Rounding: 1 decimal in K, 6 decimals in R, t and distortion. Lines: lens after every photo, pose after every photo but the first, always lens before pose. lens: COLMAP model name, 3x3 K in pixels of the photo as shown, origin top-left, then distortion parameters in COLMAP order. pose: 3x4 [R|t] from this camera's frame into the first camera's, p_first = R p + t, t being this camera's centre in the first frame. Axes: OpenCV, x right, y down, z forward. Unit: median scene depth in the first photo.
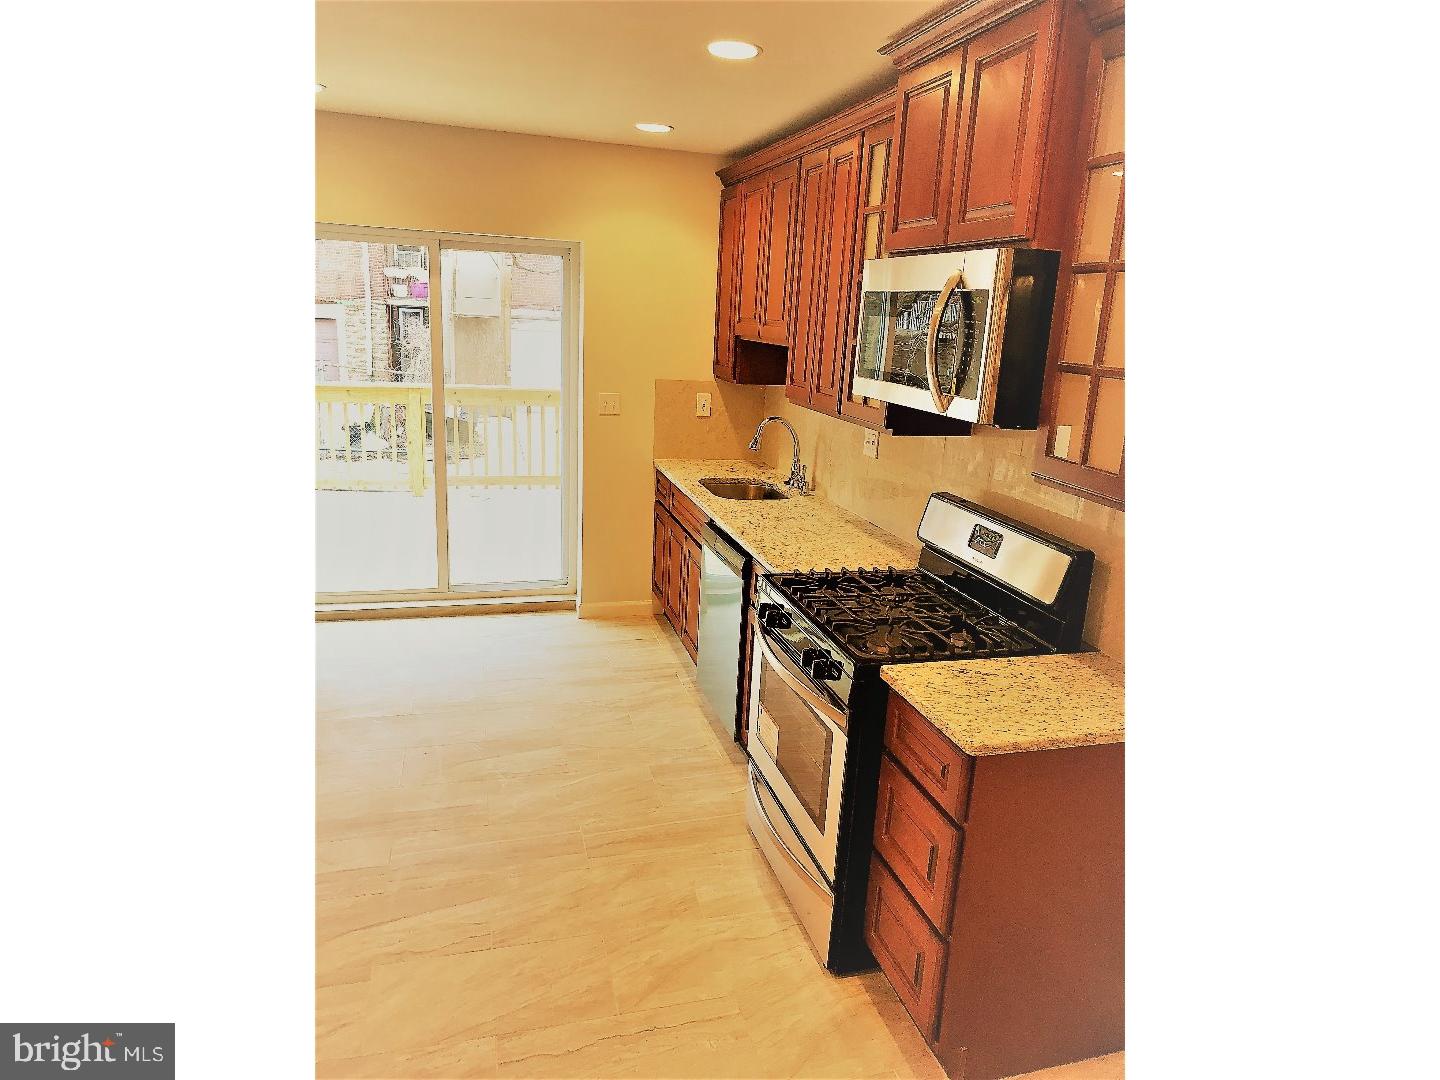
lens RADIAL K [[886.7, 0, 725.6], [0, 886.7, 530.1], [0, 0, 1]] dist [0.029858, -0.001147]
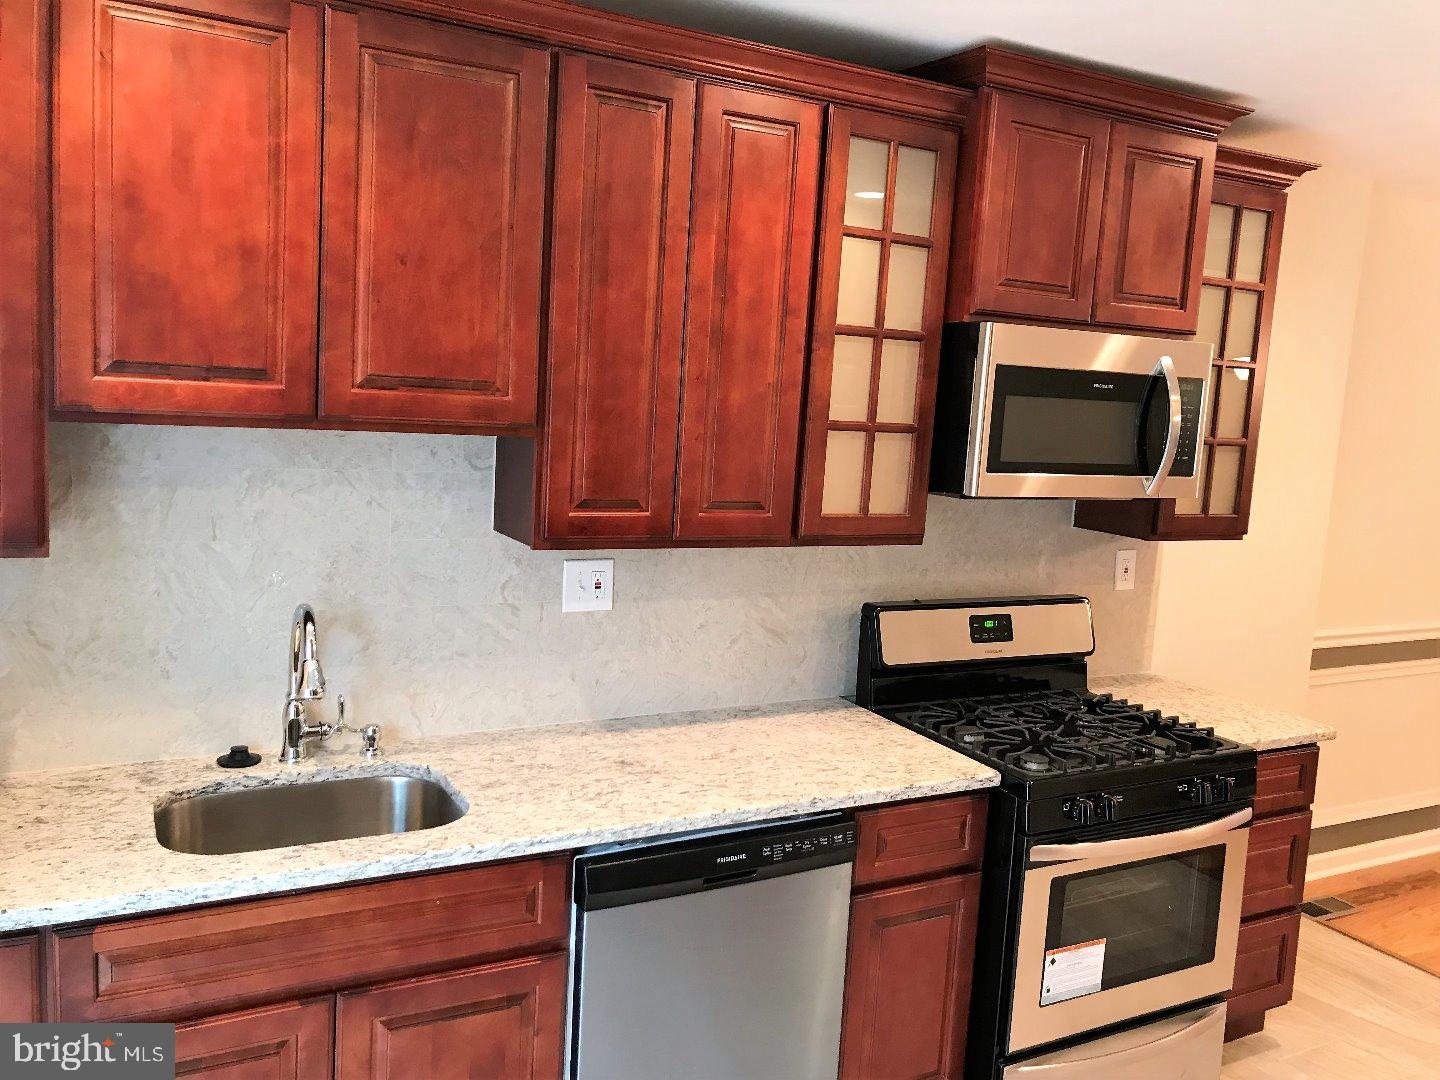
lens RADIAL K [[1185.7, 0, 717.1], [0, 1185.7, 526.5], [0, 0, 1]] dist [0.075519, -0.096524]
pose [[-0.218732, -0.183840, 0.958311, -0.714205], [0.167892, 0.960355, 0.222553, -0.361710], [-0.961233, 0.209572, -0.179195, 1.298701]]
